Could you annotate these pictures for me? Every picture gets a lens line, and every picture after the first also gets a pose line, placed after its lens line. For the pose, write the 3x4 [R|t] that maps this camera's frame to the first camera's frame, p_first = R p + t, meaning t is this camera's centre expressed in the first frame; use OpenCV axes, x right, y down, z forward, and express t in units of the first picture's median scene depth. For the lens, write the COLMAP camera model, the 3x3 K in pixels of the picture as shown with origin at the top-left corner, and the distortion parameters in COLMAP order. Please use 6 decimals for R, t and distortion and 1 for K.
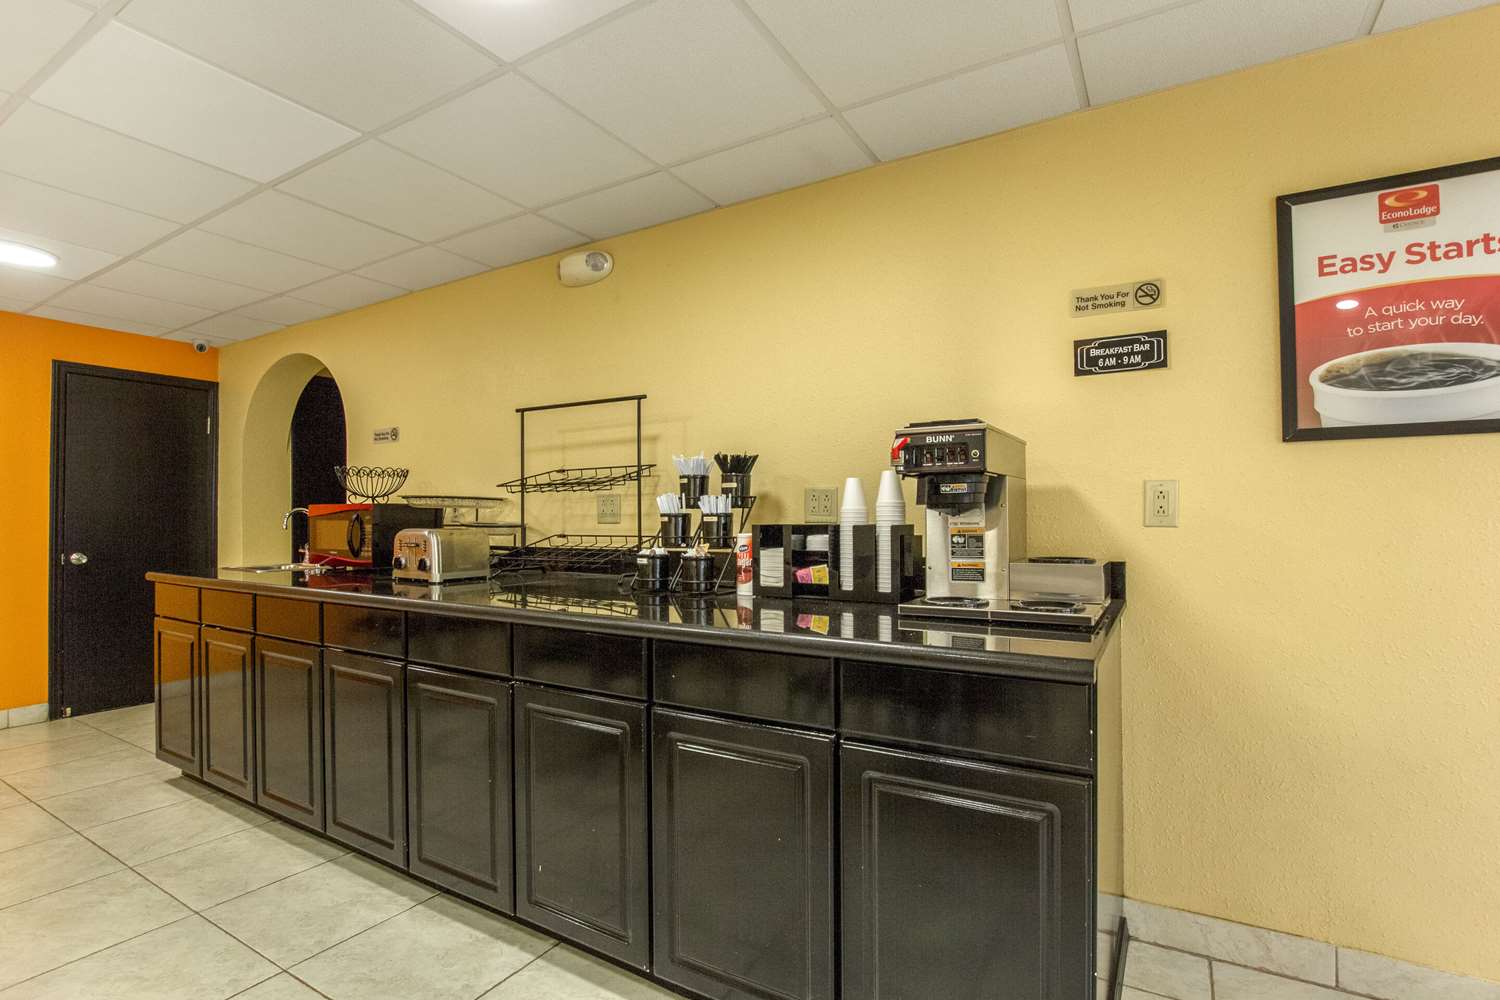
lens RADIAL K [[716.2, 0, 750.0], [0, 716.2, 500.0], [0, 0, 1]] dist [-0.026386, 0.000121]
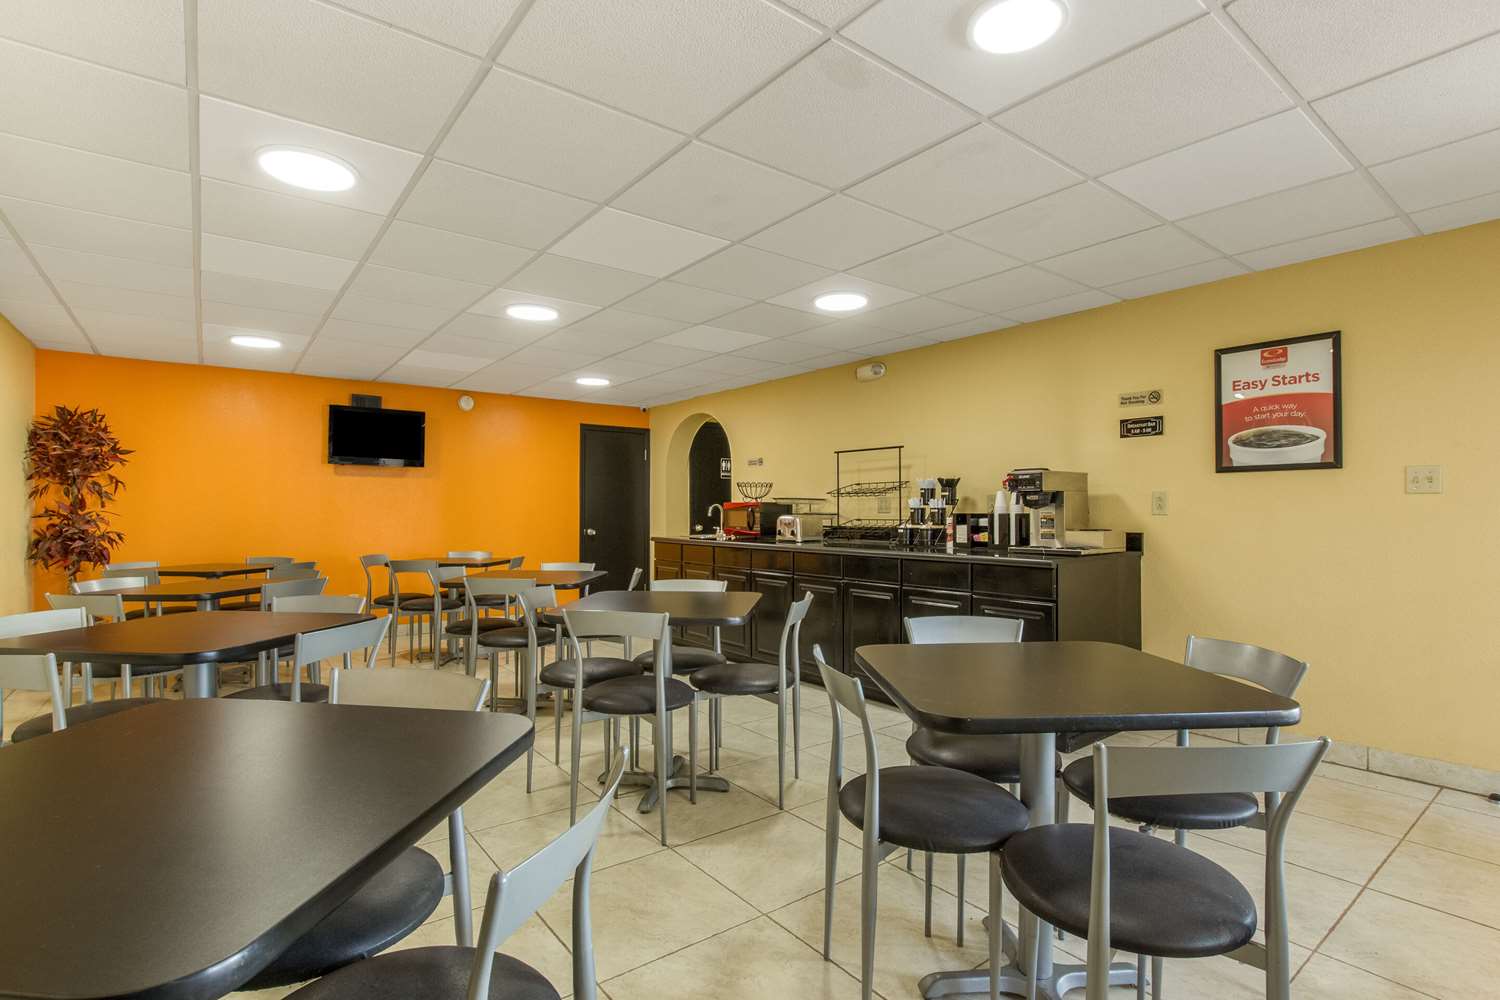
lens RADIAL K [[746.0, 0, 750.0], [0, 746.0, 500.0], [0, 0, 1]] dist [-0.030613, 0.000585]
pose [[0.932079, -0.002257, -0.362249, 0.232627], [0.006098, 0.999937, 0.009460, -0.027914], [0.362205, -0.011026, 0.932033, -1.207888]]
